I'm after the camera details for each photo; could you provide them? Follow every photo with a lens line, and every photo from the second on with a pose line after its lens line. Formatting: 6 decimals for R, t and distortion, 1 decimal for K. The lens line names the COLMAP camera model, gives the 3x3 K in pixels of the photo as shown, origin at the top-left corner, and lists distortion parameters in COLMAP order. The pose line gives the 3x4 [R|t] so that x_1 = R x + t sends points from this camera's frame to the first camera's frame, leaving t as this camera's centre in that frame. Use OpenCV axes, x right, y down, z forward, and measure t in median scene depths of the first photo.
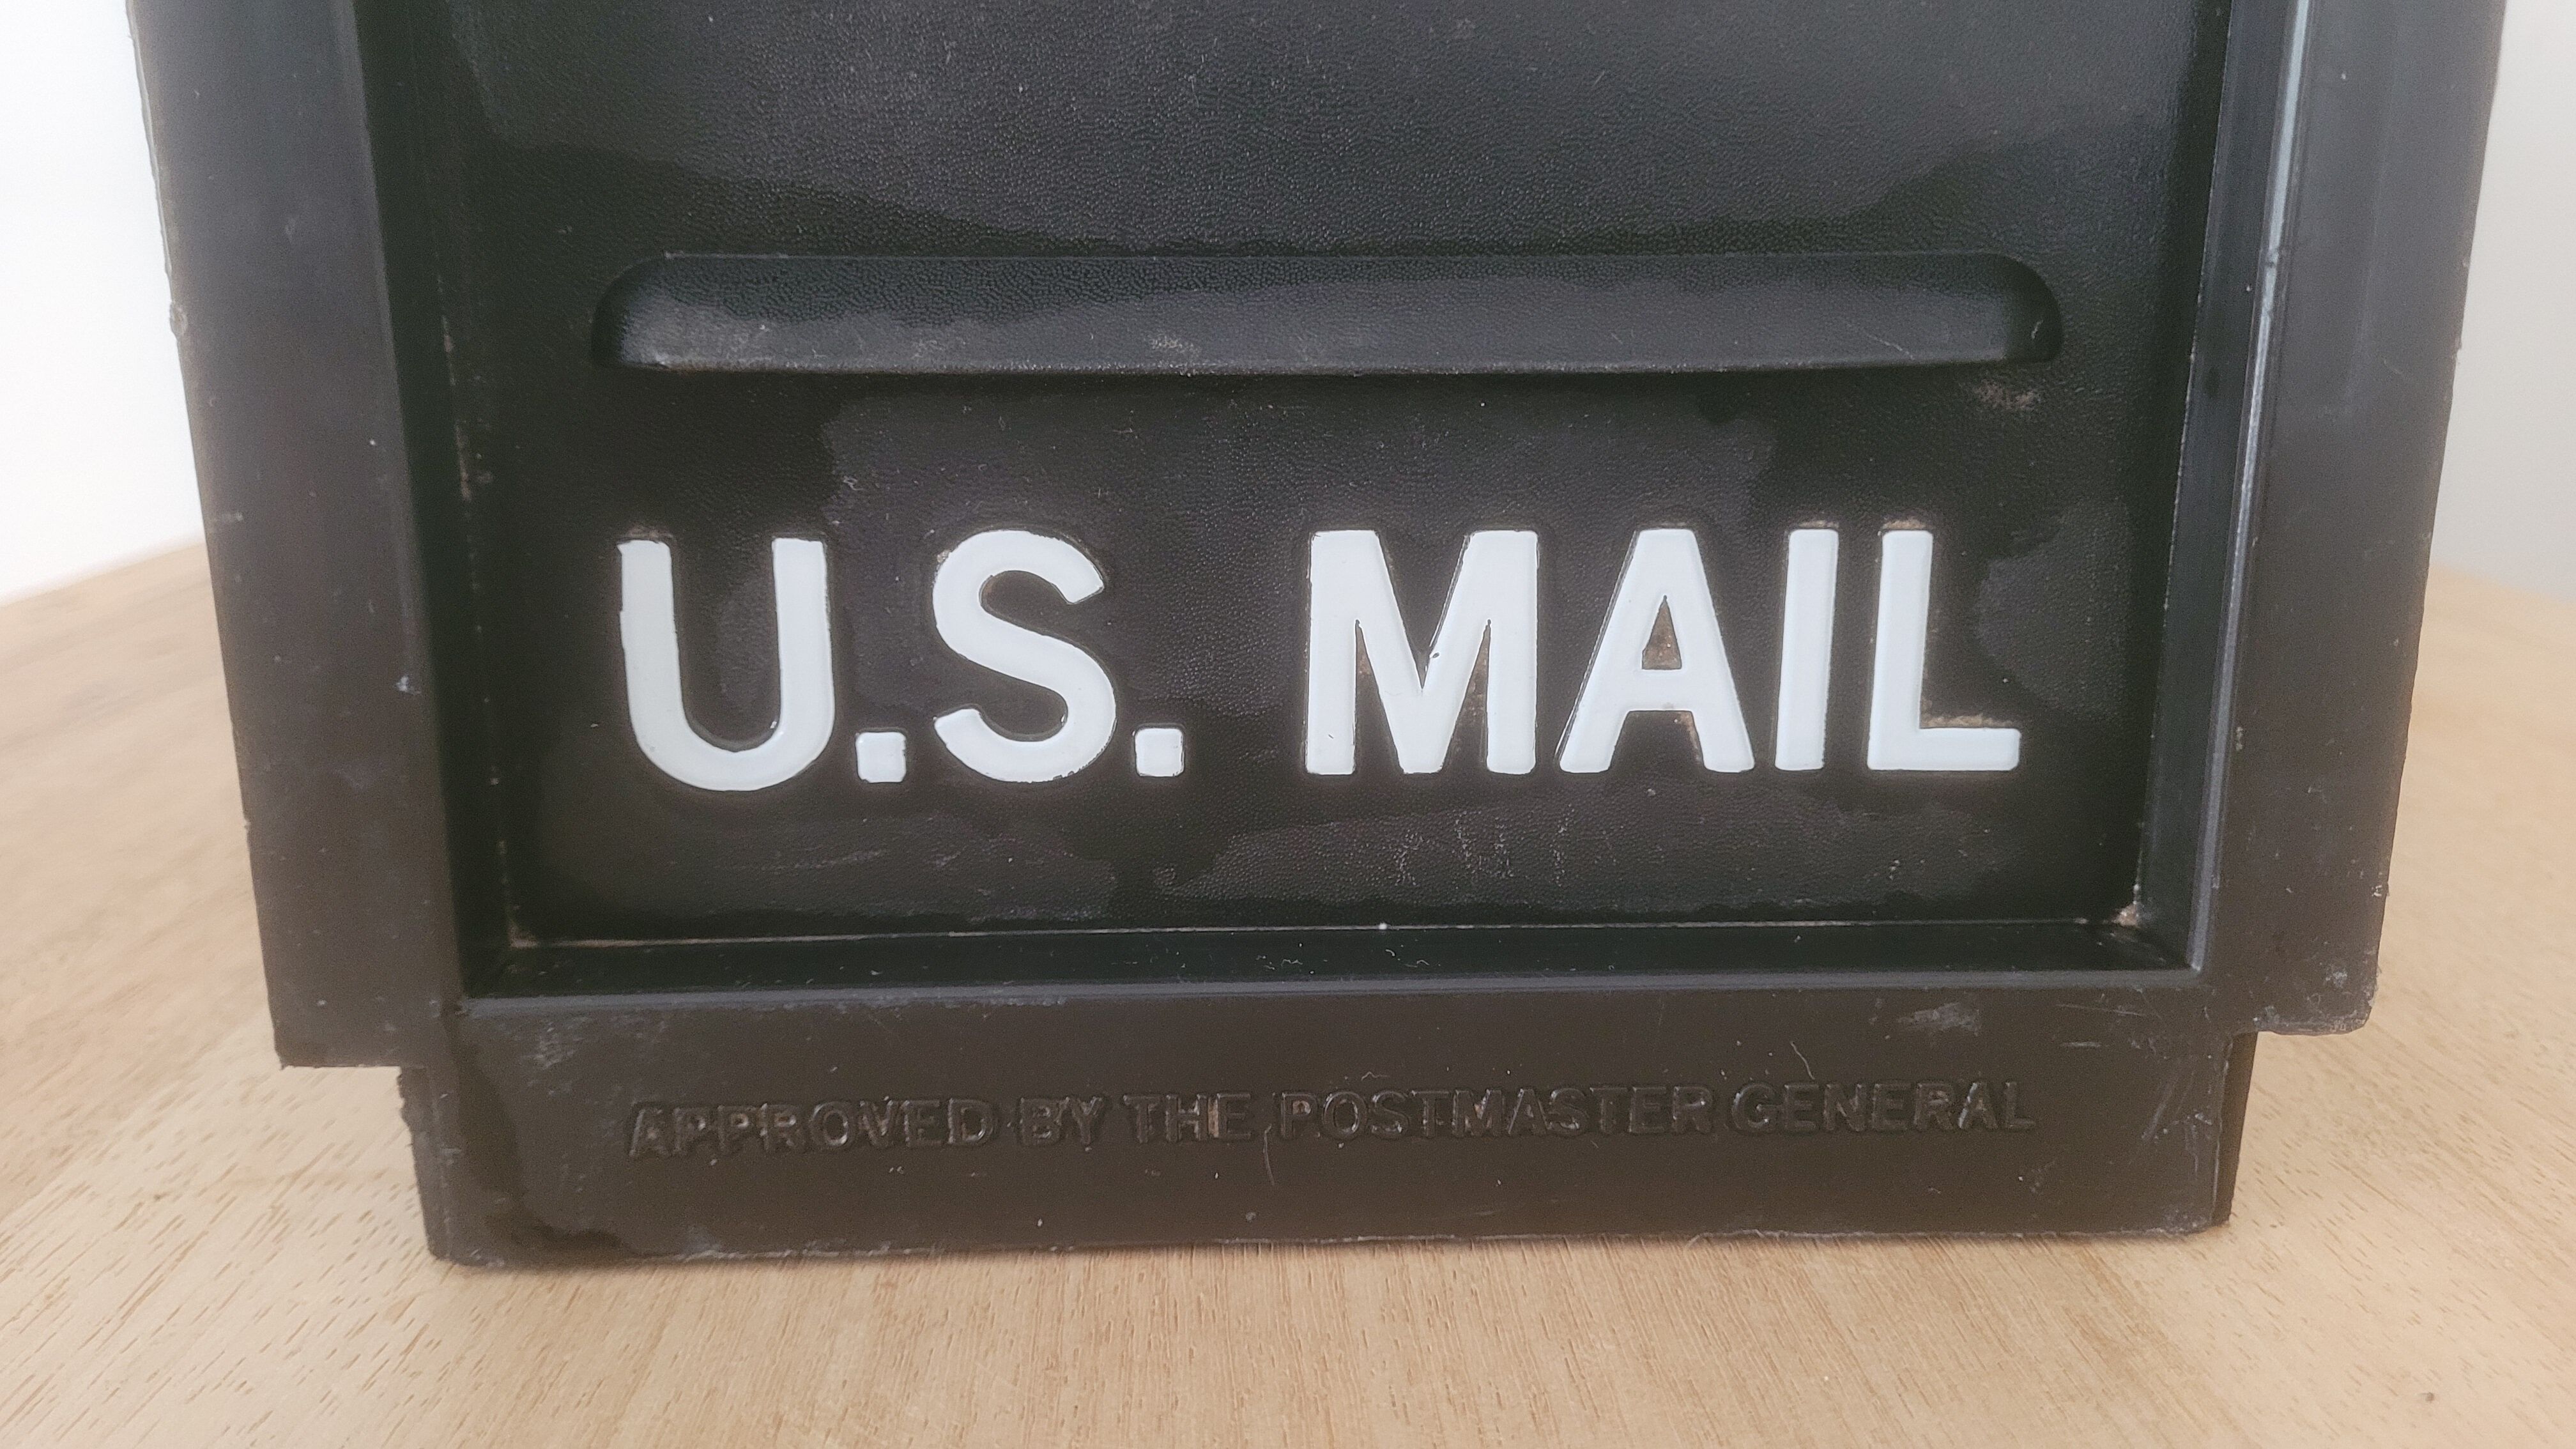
lens RADIAL K [[1977.5, 0, 1295.9], [0, 1977.5, 723.1], [0, 0, 1]] dist [-0.016890, -0.007572]
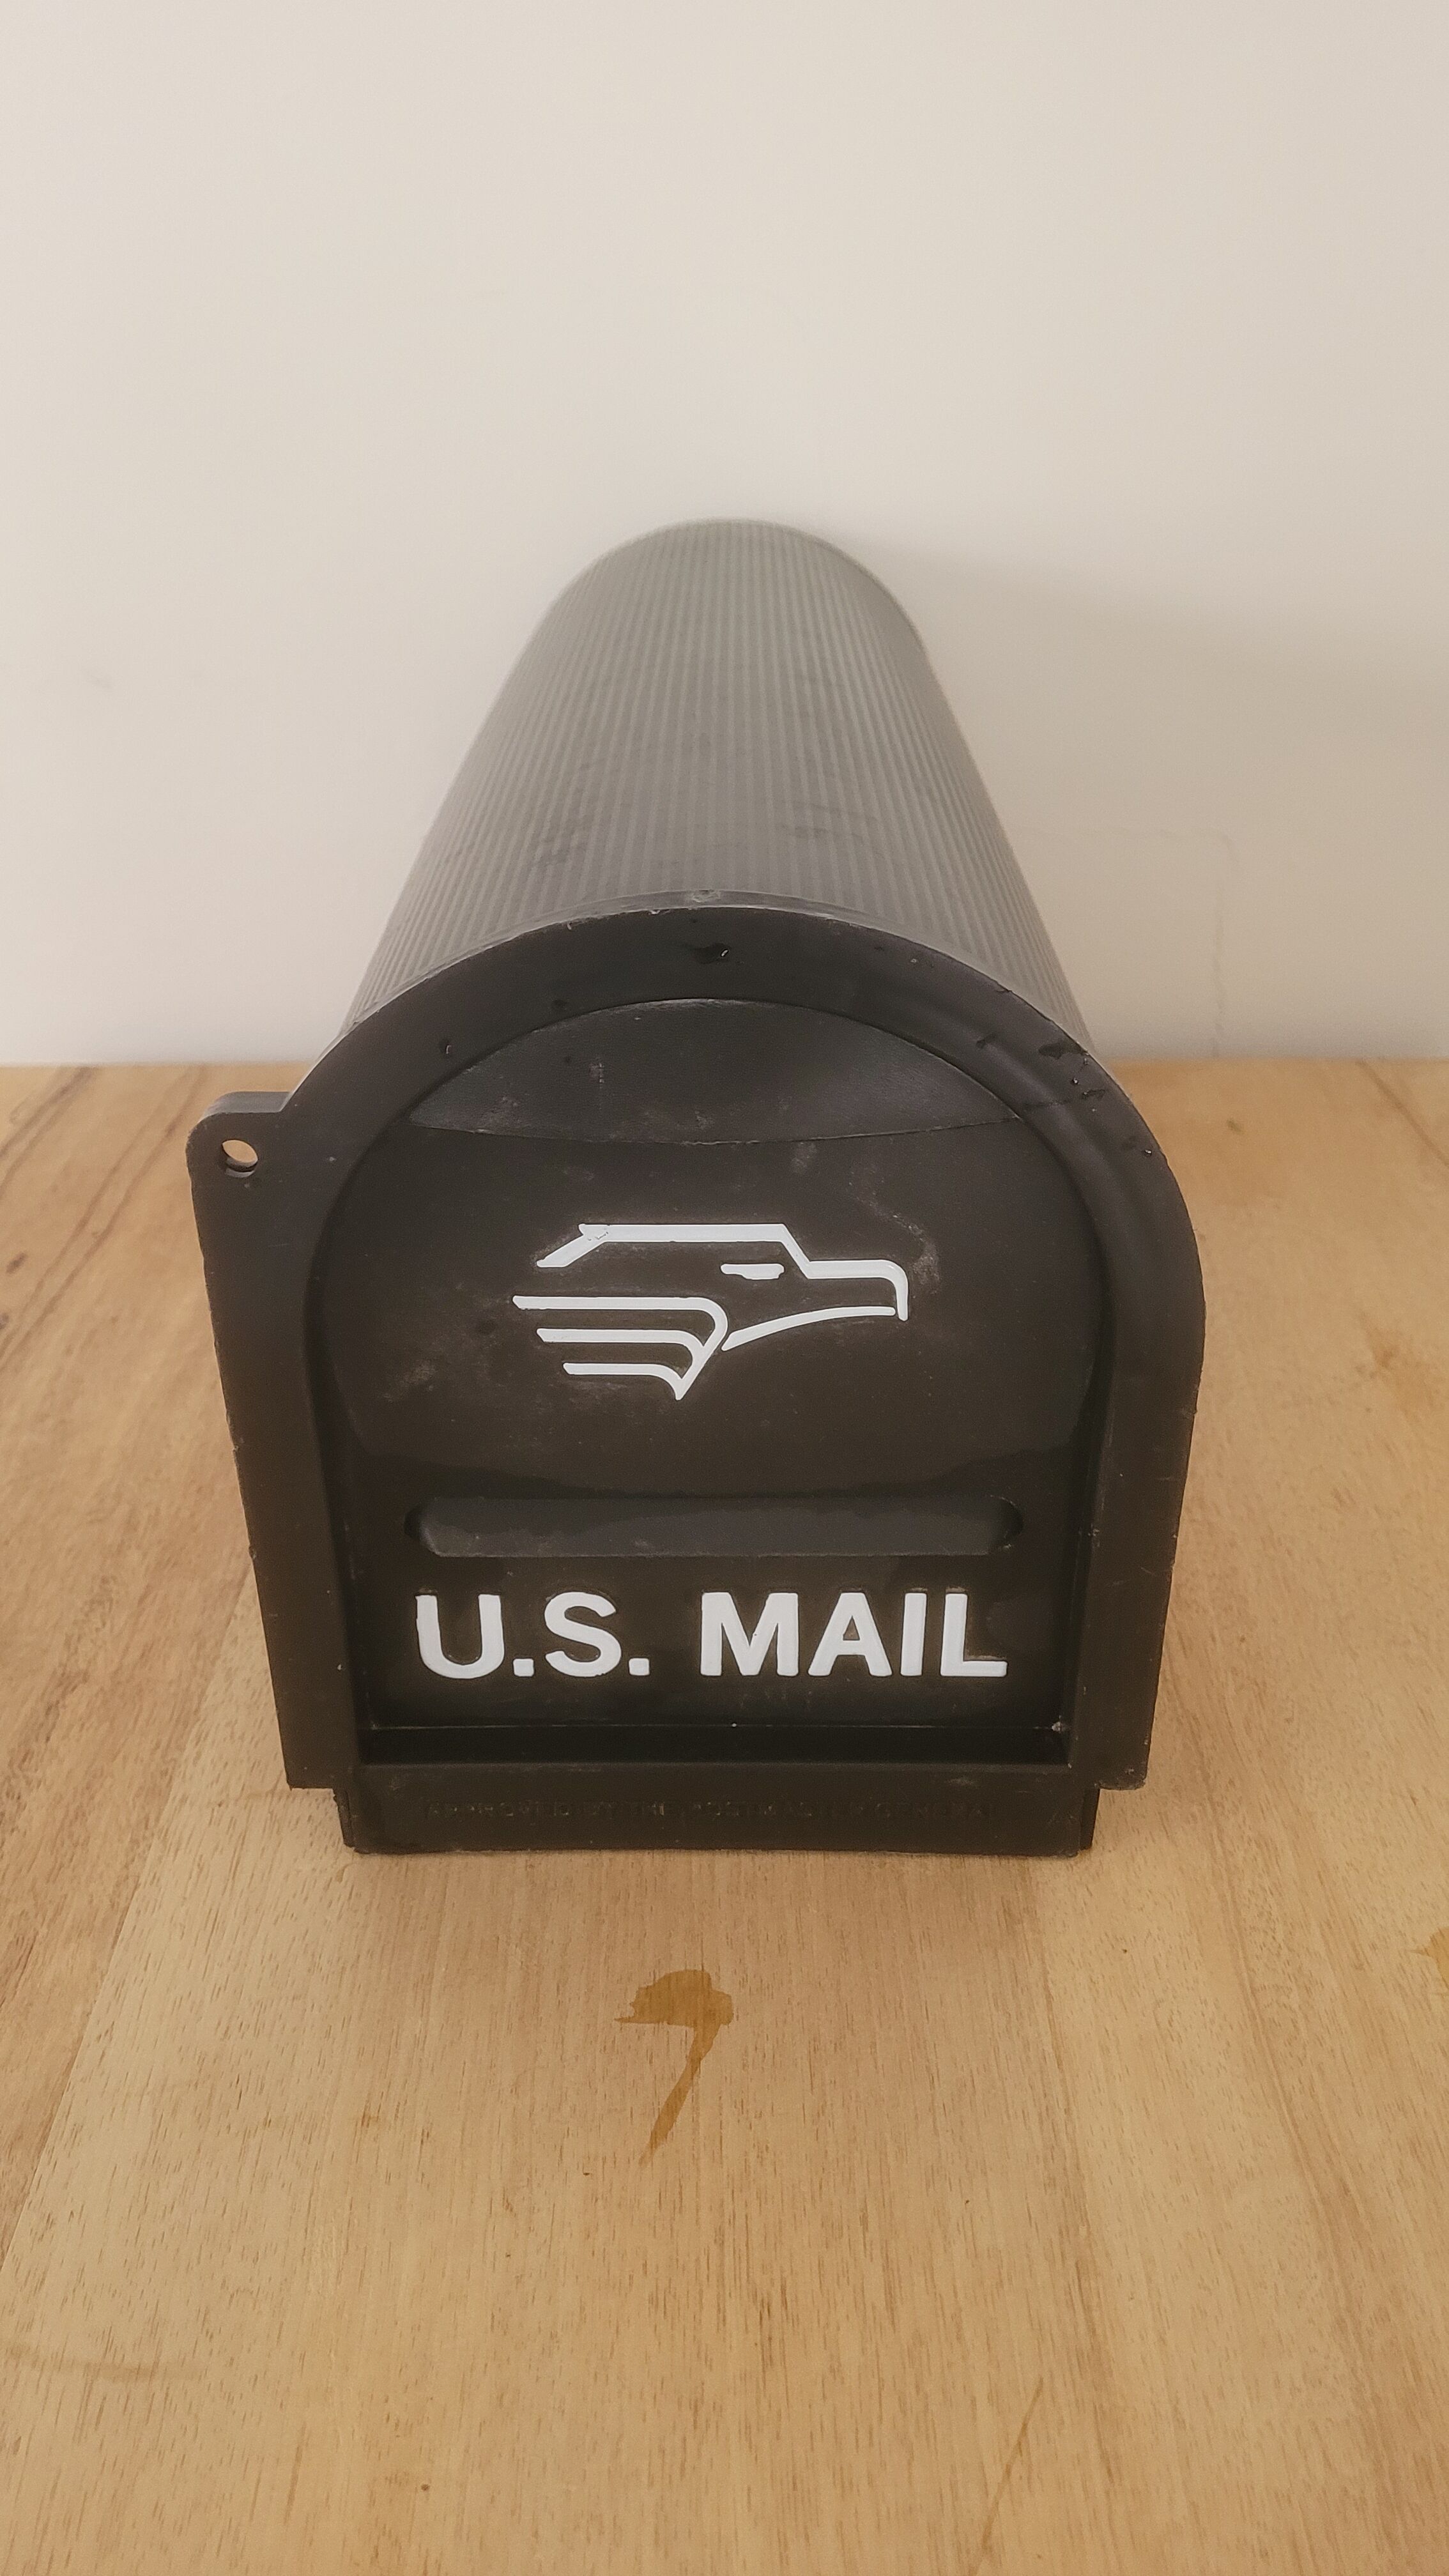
lens RADIAL K [[1915.0, 0, 699.9], [0, 1915.0, 1283.9], [0, 0, 1]] dist [0.008281, -0.000420]
pose [[0.998771, 0.017947, -0.046207, 0.102889], [-0.004882, 0.963243, 0.268586, -1.058514], [0.049329, -0.268030, 0.962147, -1.103827]]
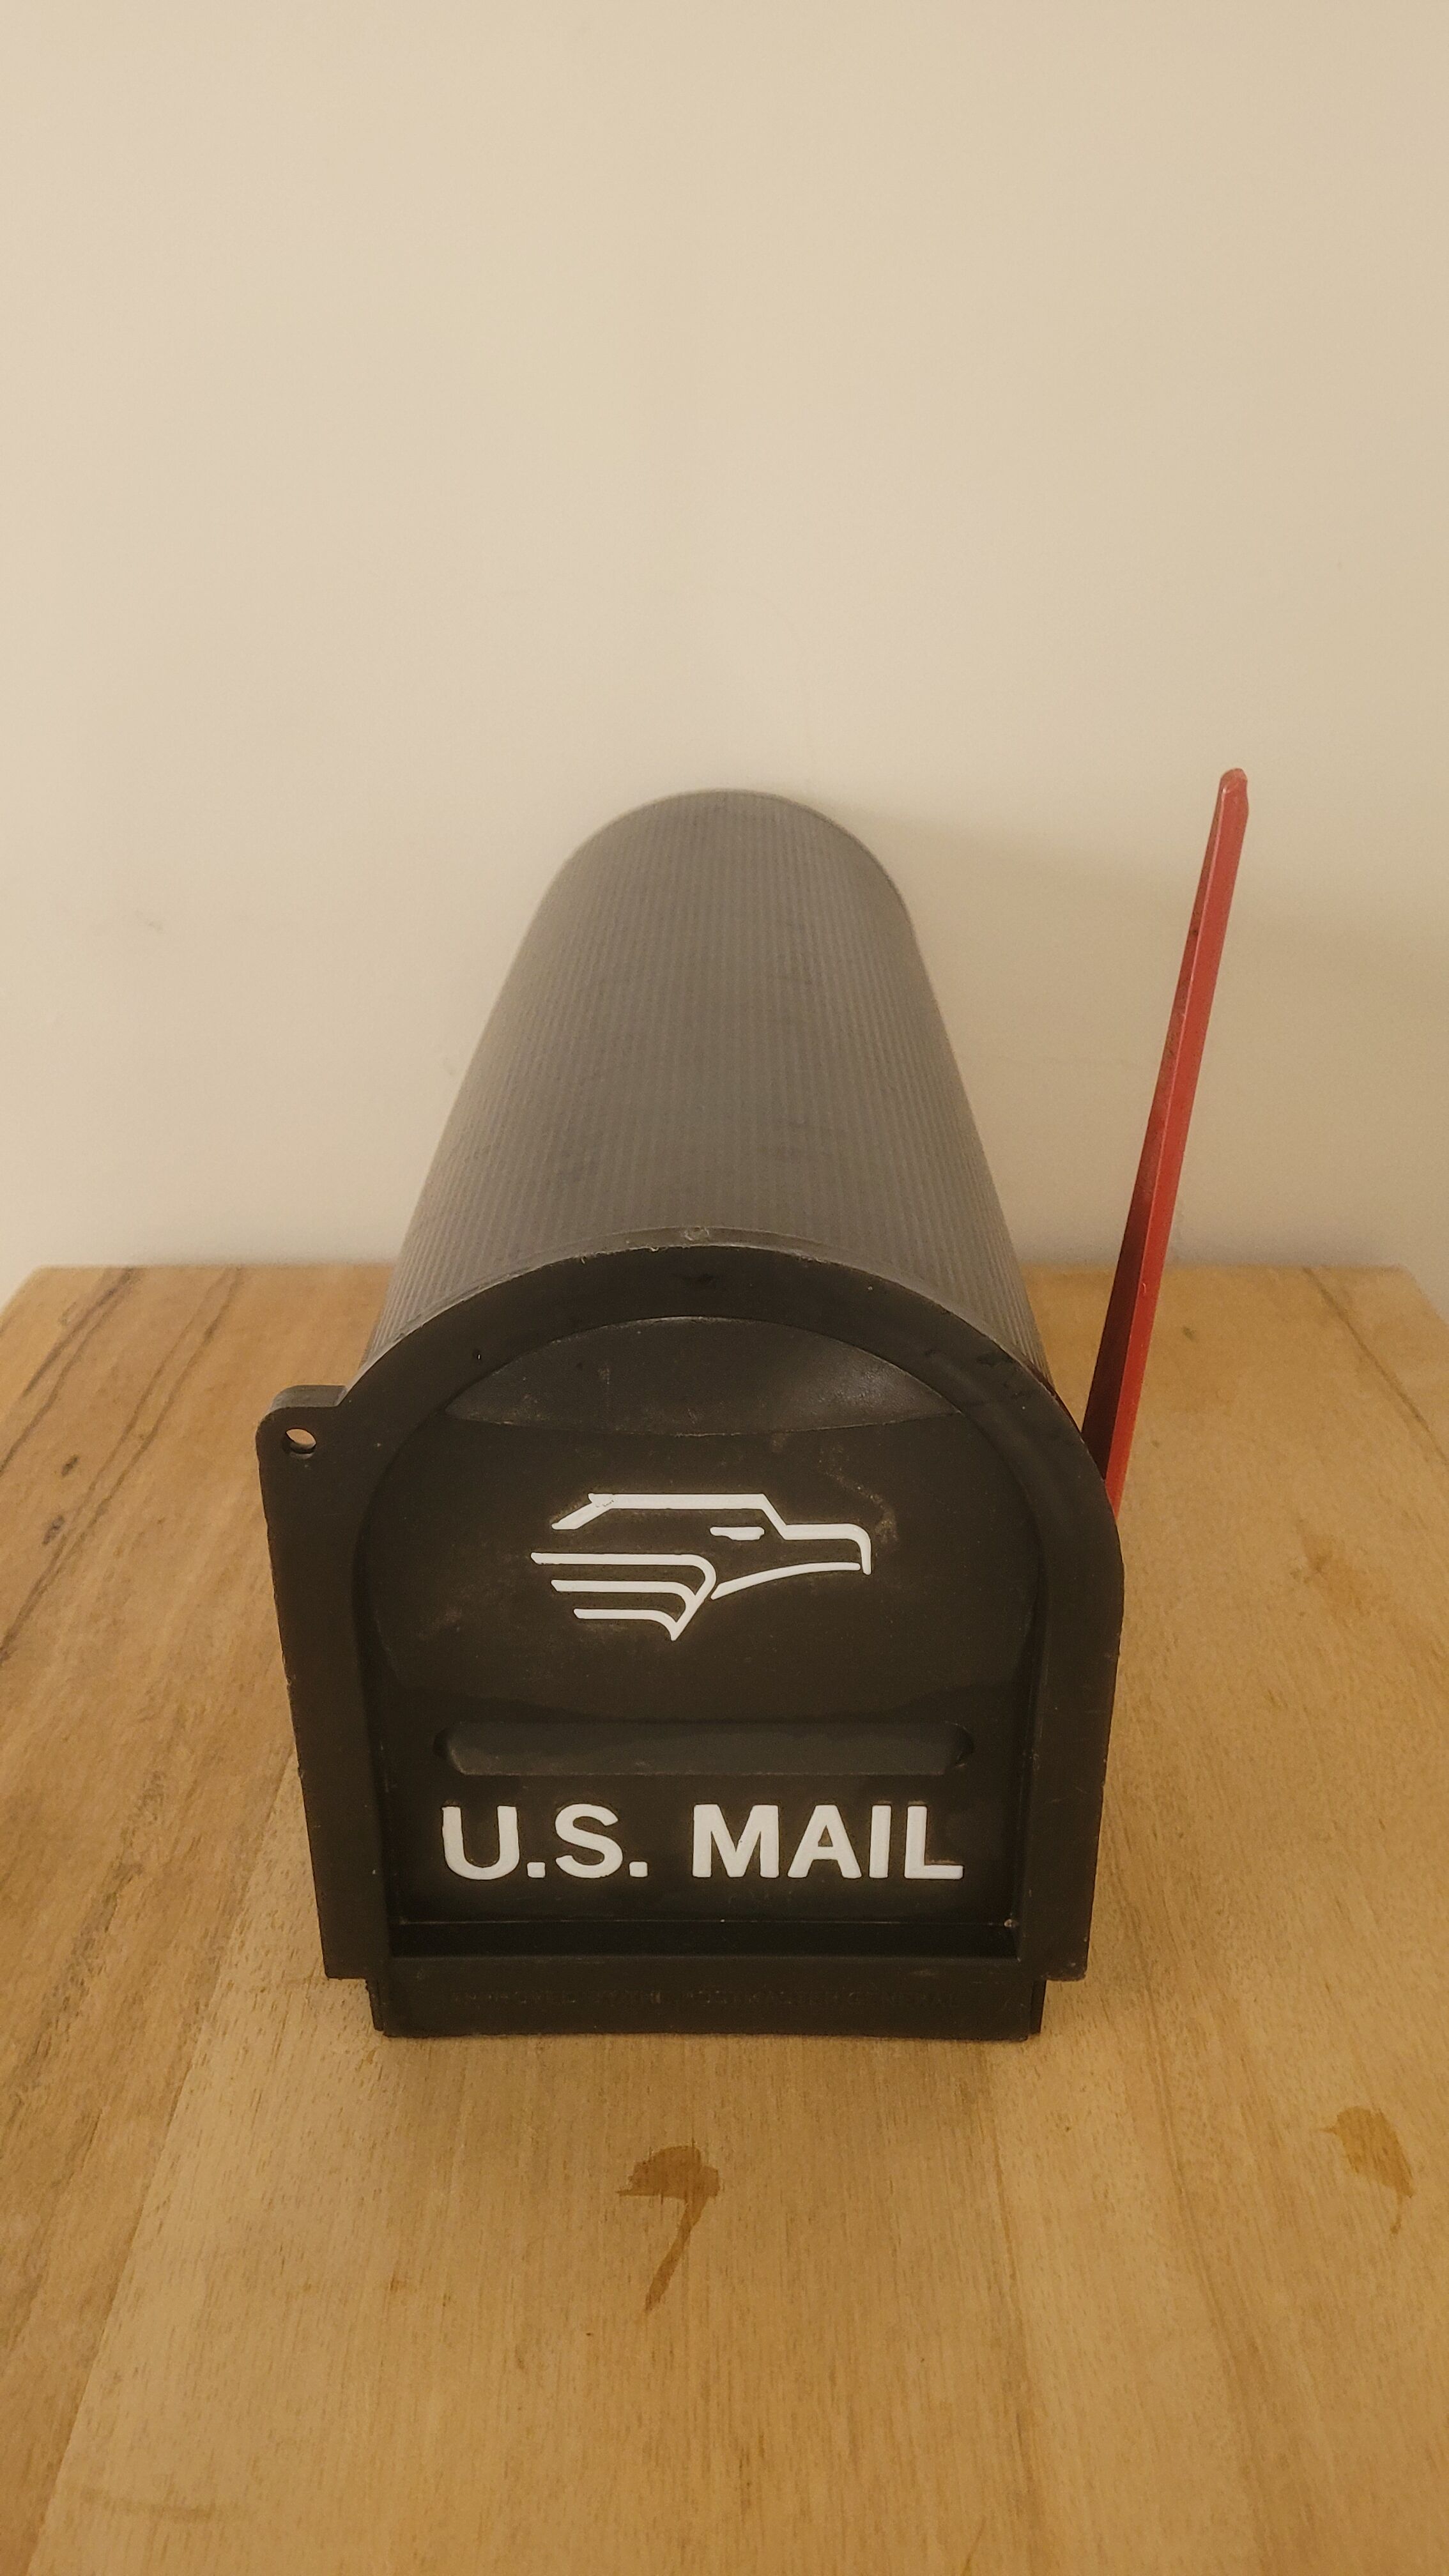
lens RADIAL K [[1907.5, 0, 714.3], [0, 1907.5, 1286.3], [0, 0, 1]] dist [0.013689, -0.007250]
pose [[0.998947, 0.018334, -0.042049, 0.130116], [-0.009148, 0.977864, 0.209042, -1.319112], [0.044951, -0.208438, 0.977002, -1.387166]]
